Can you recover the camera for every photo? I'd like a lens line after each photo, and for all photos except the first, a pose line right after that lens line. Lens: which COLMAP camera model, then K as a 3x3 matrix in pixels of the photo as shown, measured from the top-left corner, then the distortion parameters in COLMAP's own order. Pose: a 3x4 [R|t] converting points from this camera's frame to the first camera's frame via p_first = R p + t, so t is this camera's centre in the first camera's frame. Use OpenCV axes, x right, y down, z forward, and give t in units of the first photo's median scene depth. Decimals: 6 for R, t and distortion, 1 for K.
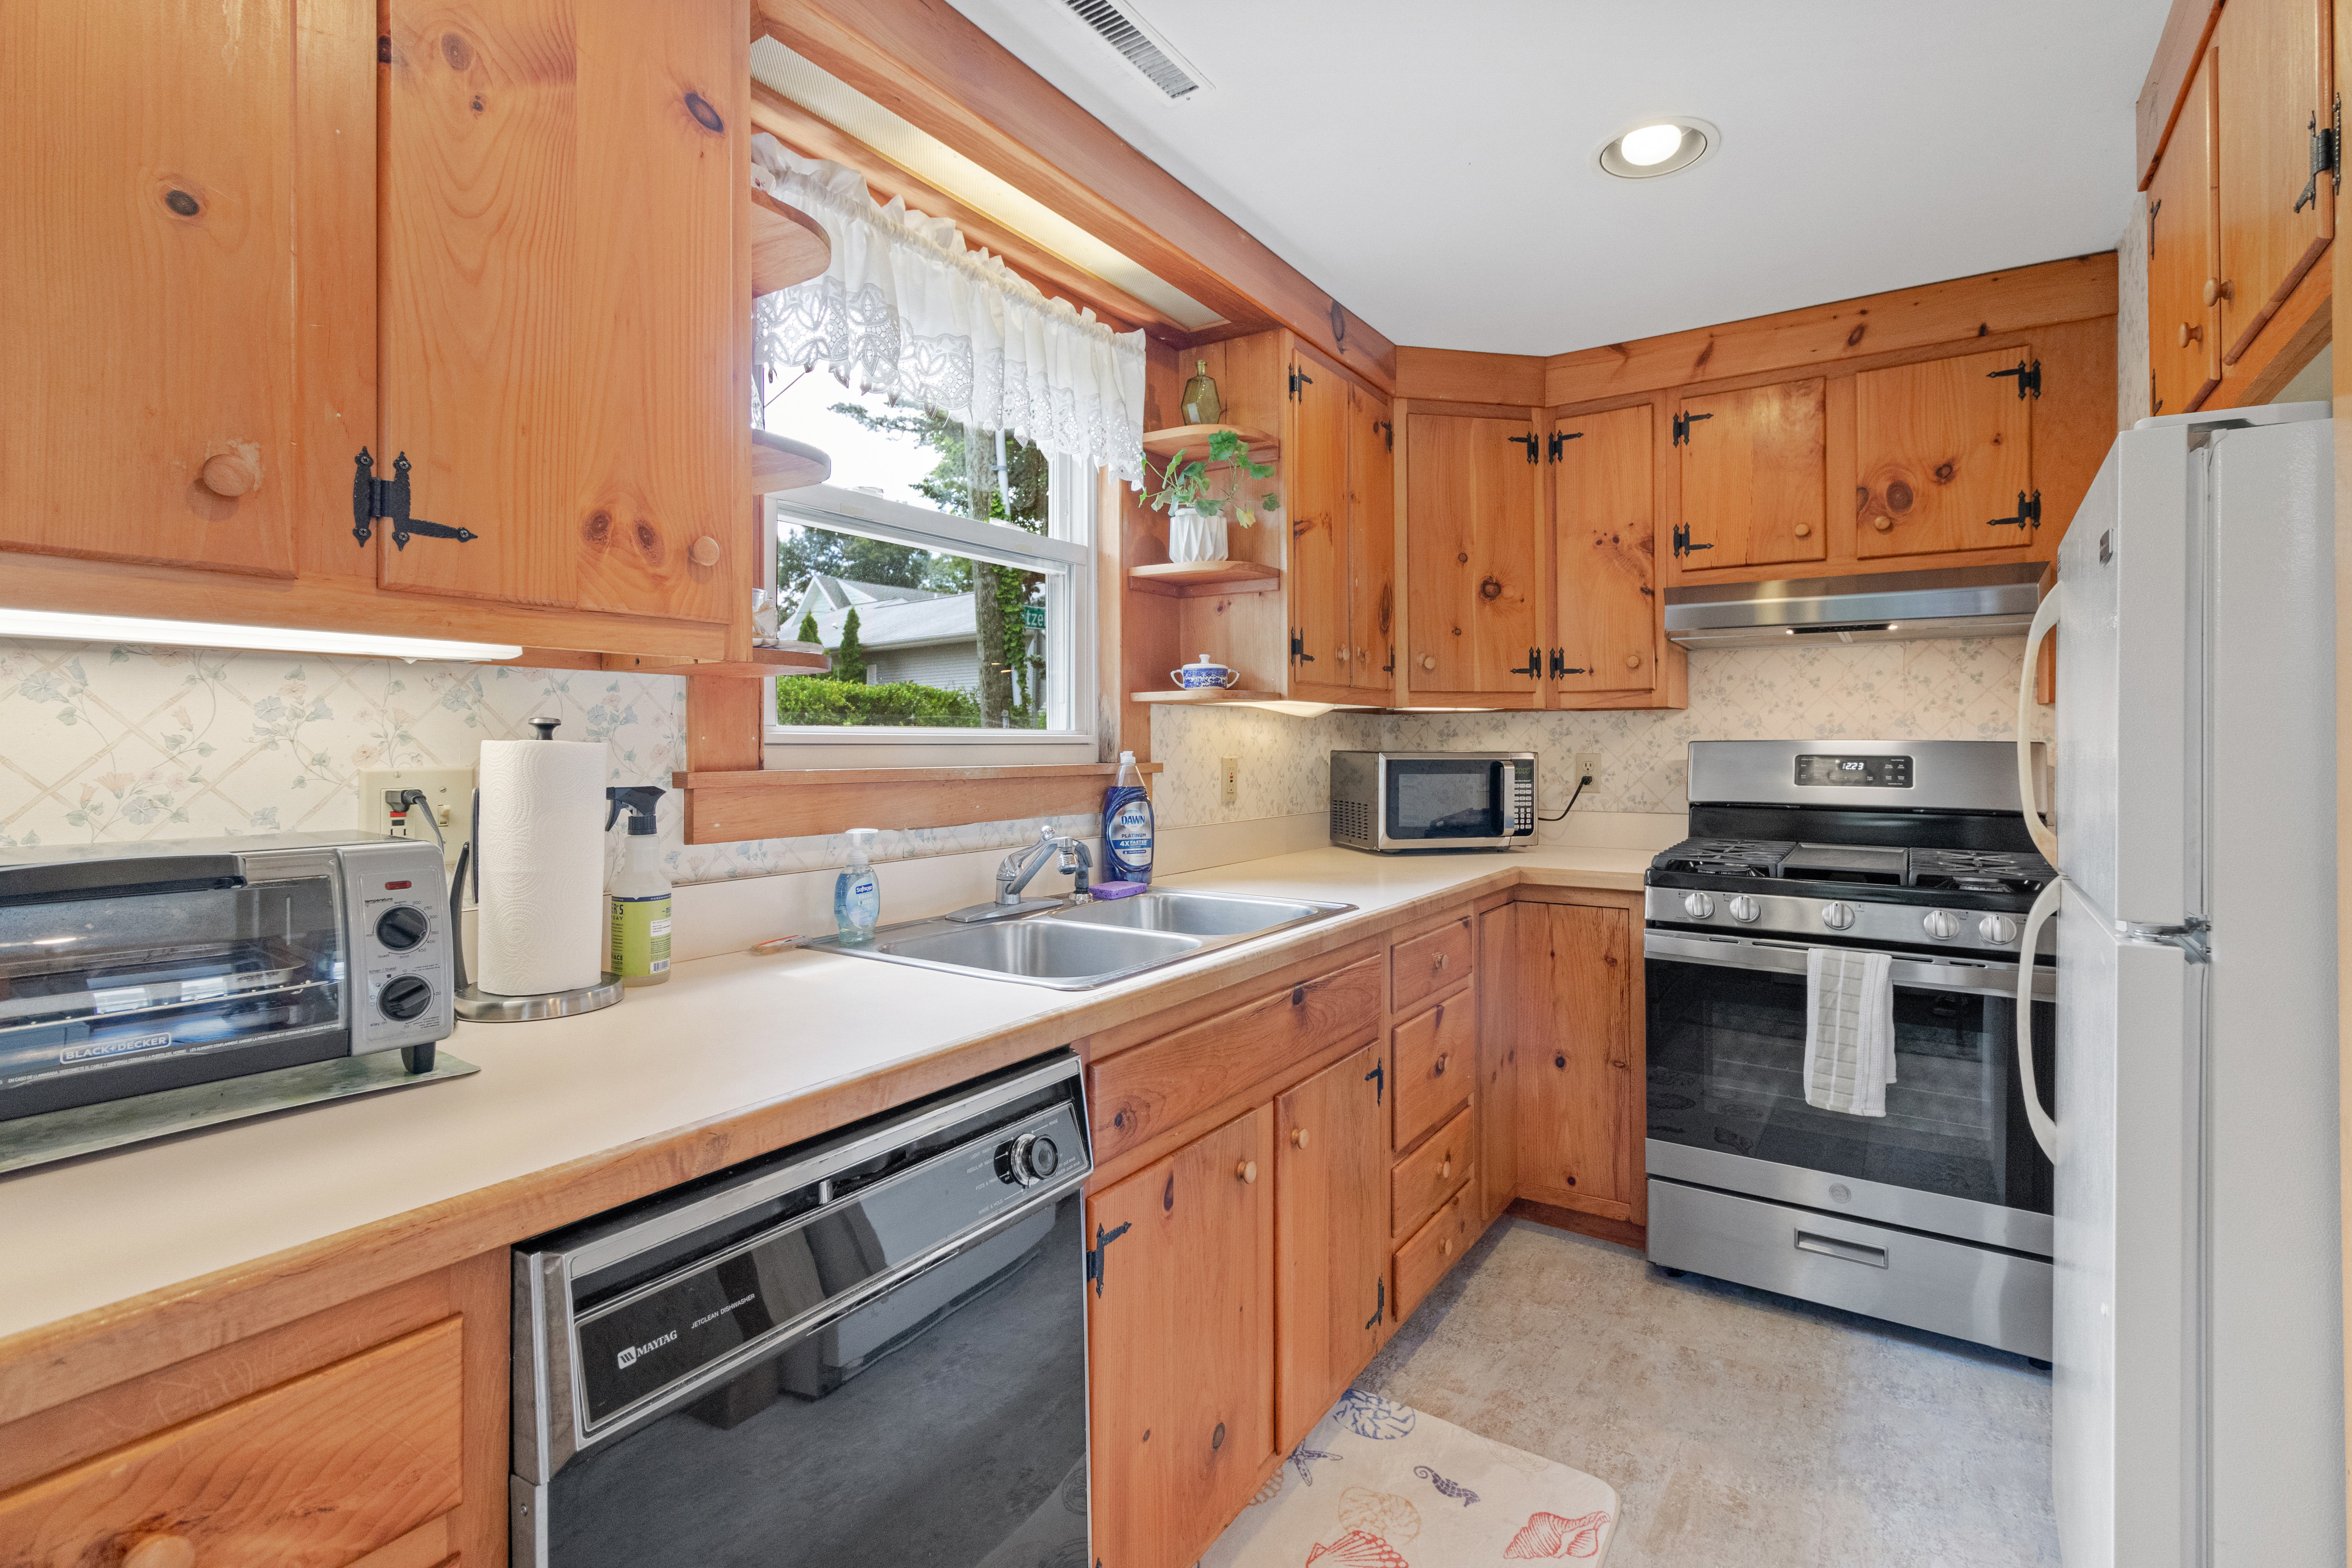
lens RADIAL K [[1094.4, 0, 1169.1], [0, 1094.4, 745.9], [0, 0, 1]] dist [0.004719, 0.000568]
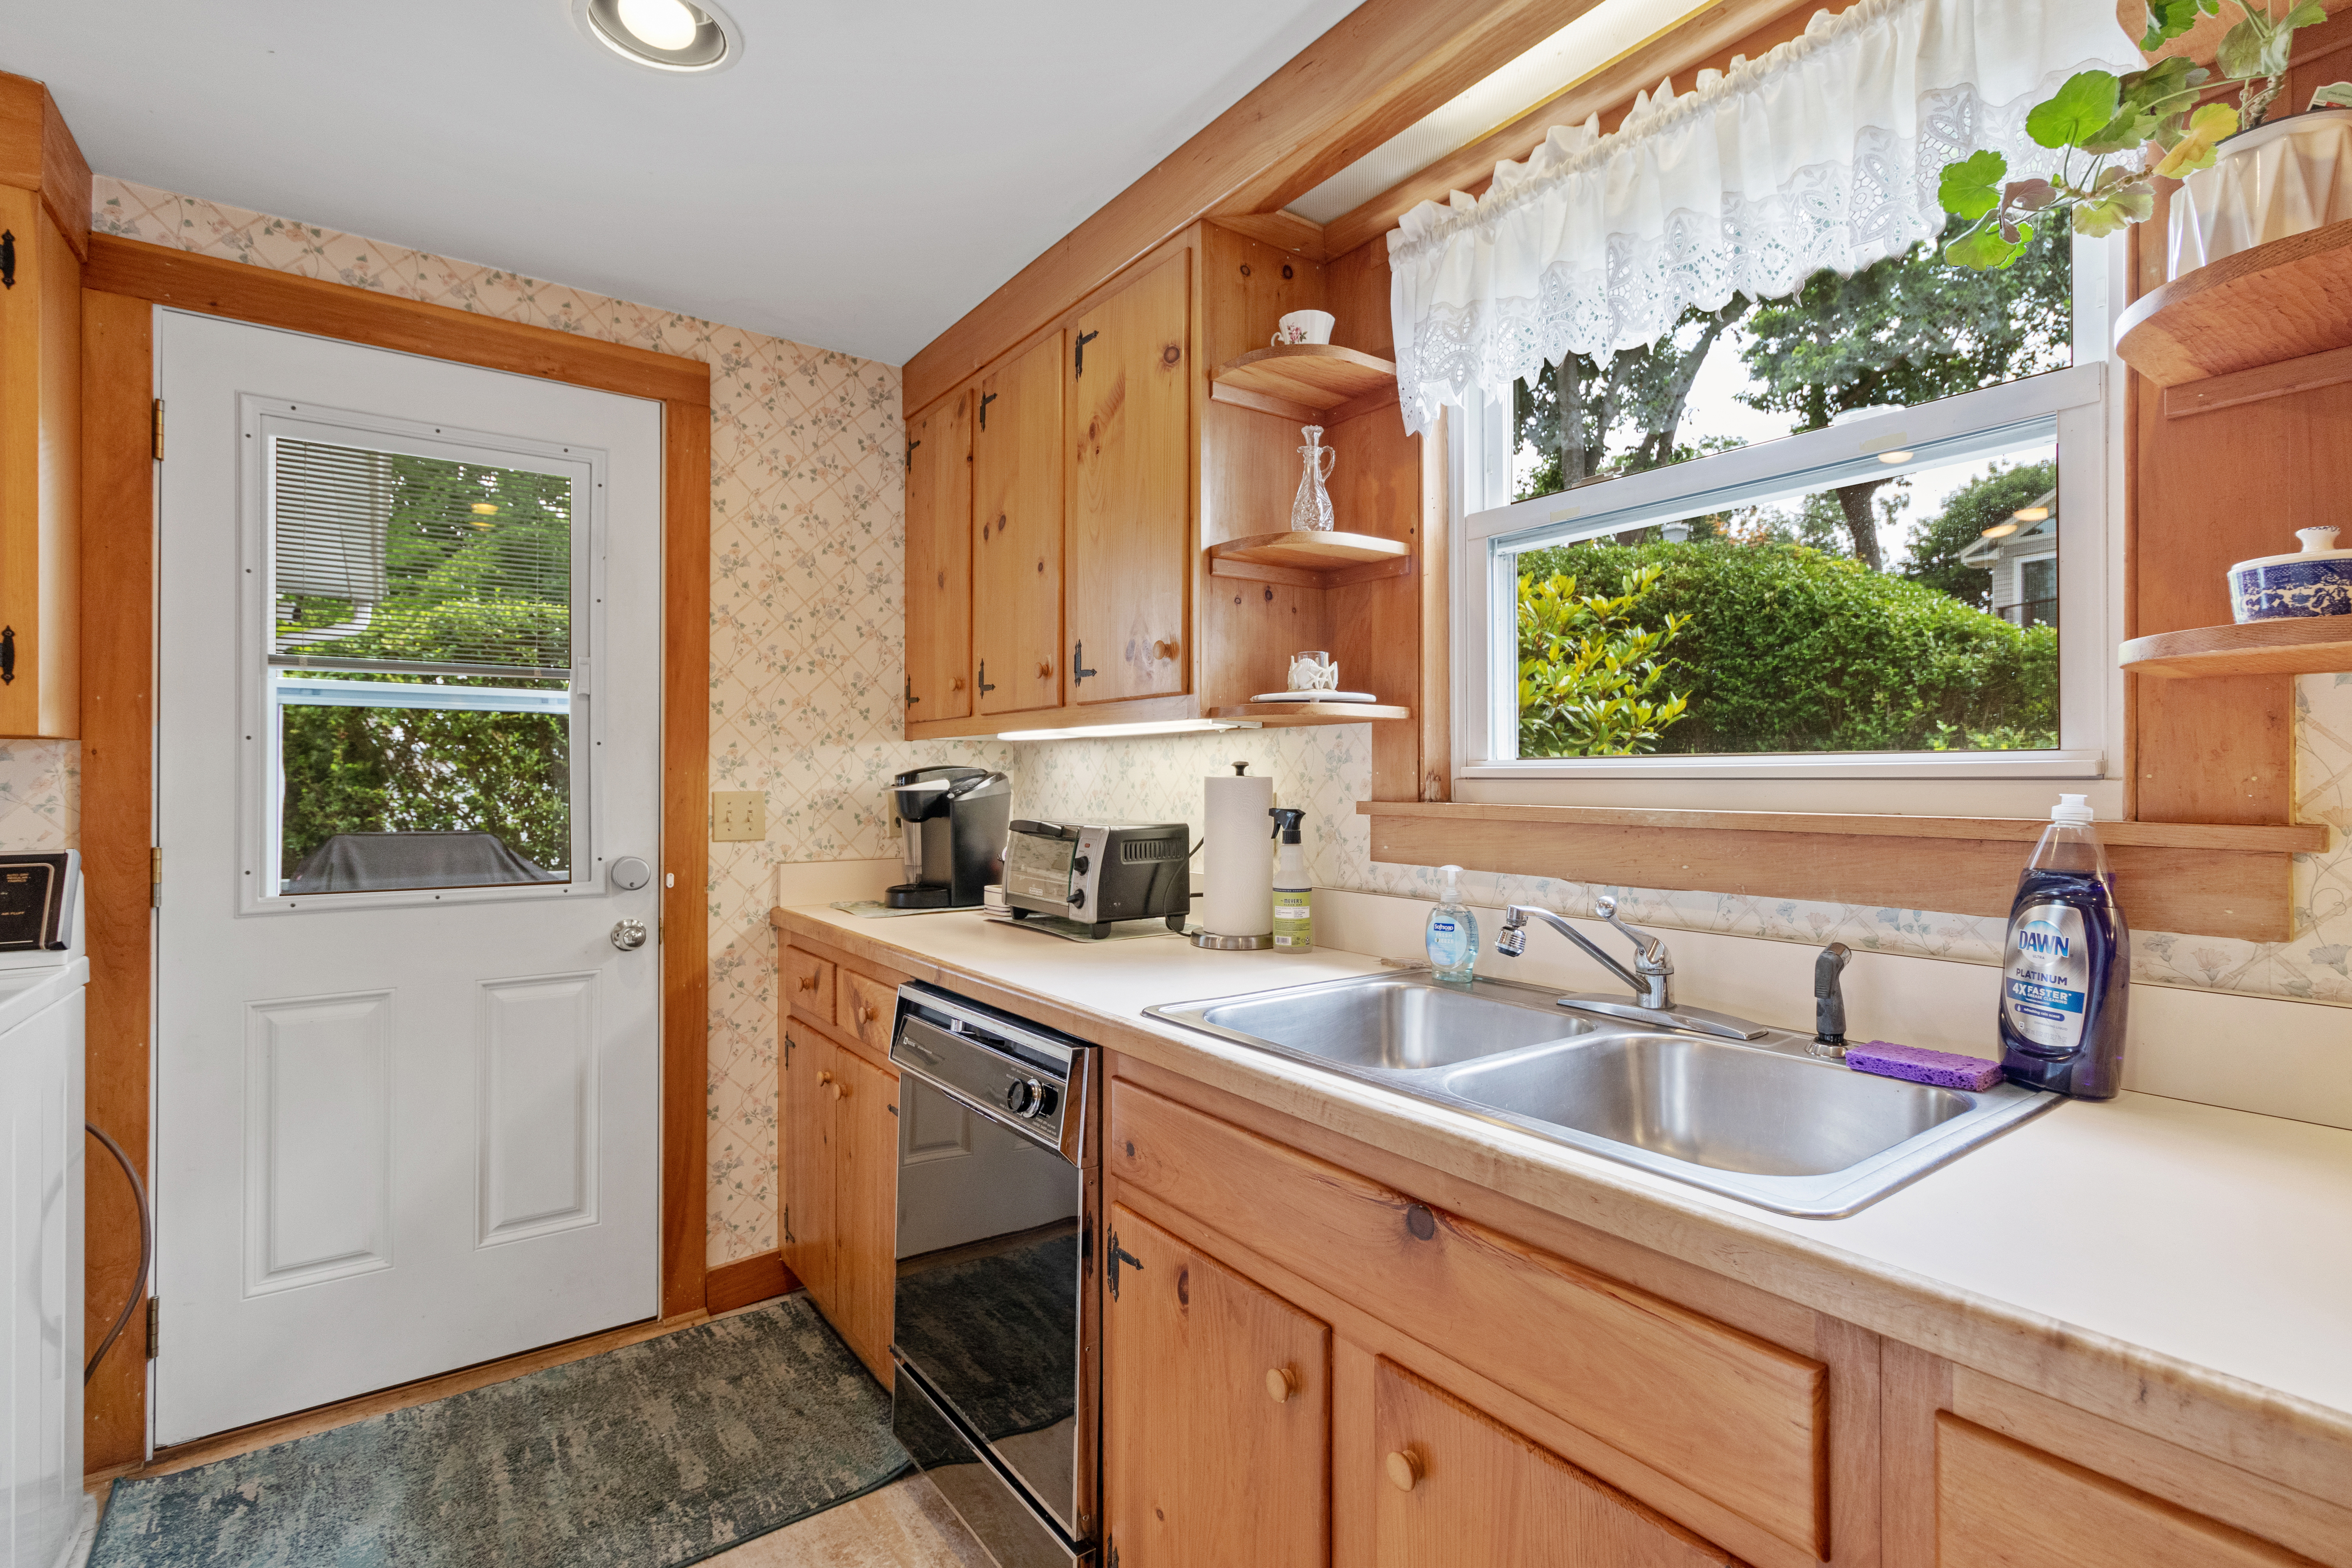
lens RADIAL K [[1094.4, 0, 1174.2], [0, 1094.4, 775.9], [0, 0, 1]] dist [0.004719, 0.000568]
pose [[-0.335078, 0.001970, -0.942188, 0.527697], [0.000645, 0.999998, 0.001862, -0.004454], [0.942190, 0.000016, -0.335079, 0.810946]]
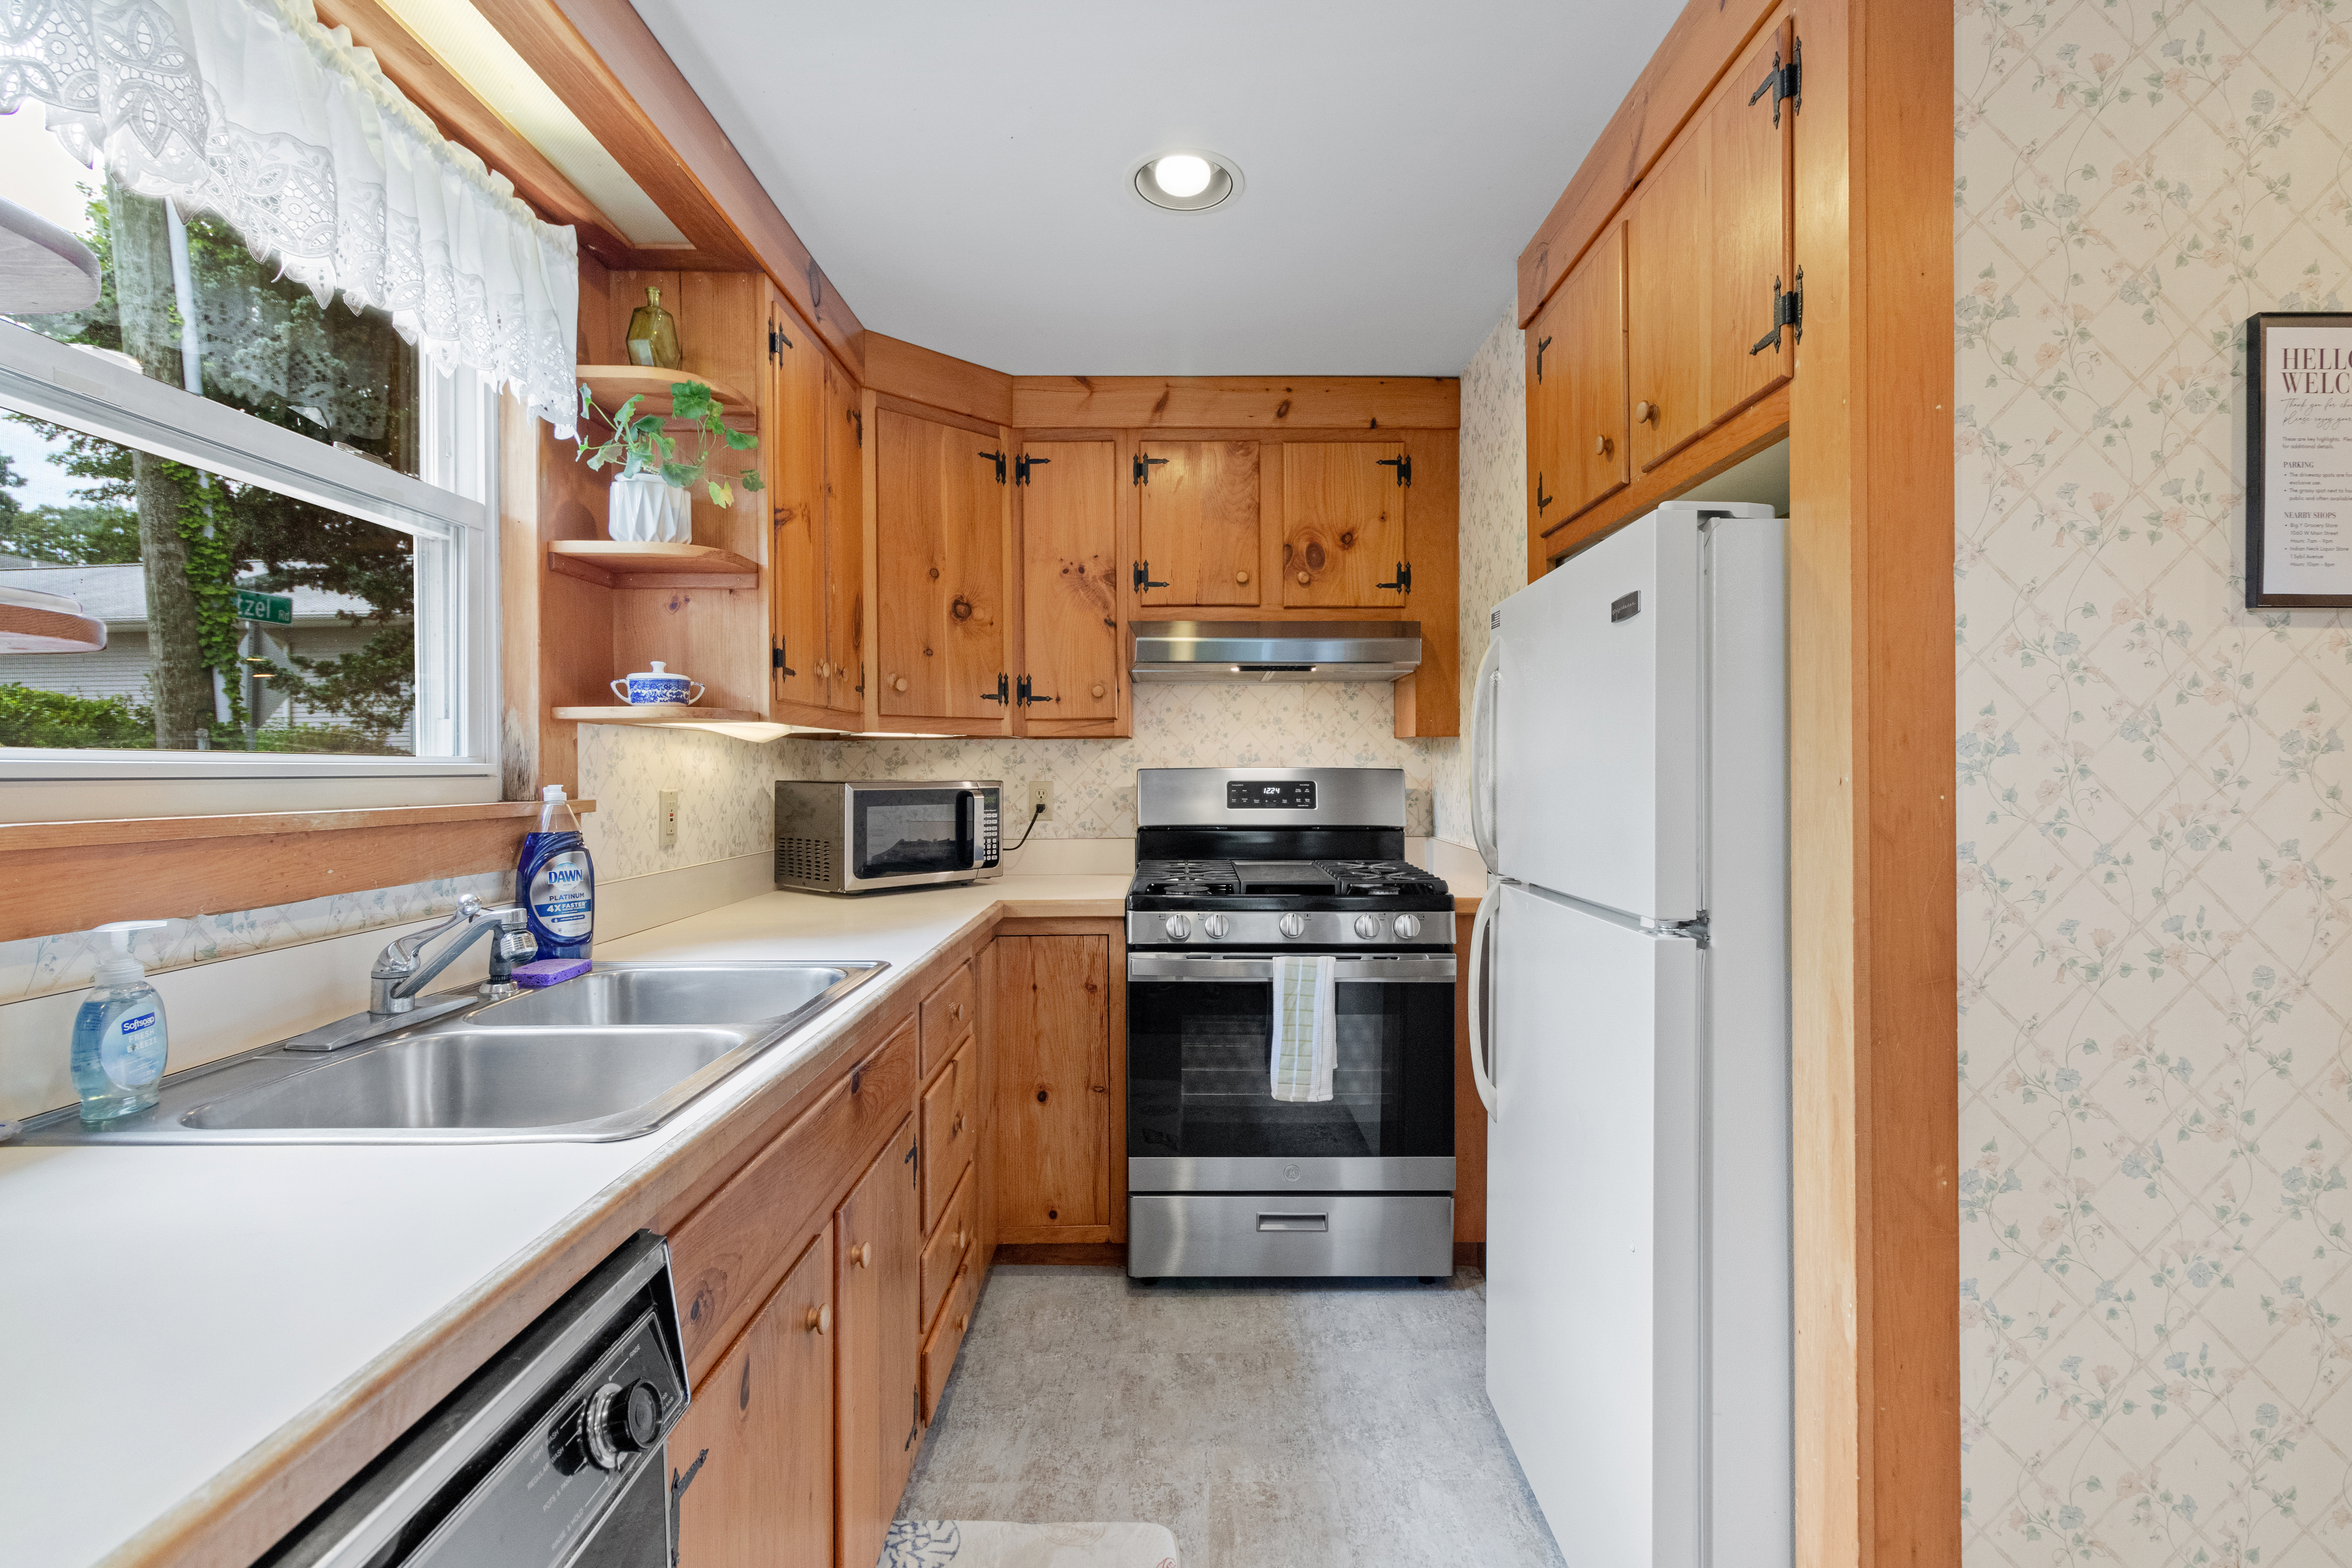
lens RADIAL K [[1094.4, 0, 1178.5], [0, 1094.4, 775.1], [0, 0, 1]] dist [0.004719, 0.000568]
pose [[0.828352, -0.005967, 0.560176, -0.106317], [0.005165, 0.999982, 0.003015, -0.001862], [-0.560184, 0.000395, 0.828368, 0.140839]]
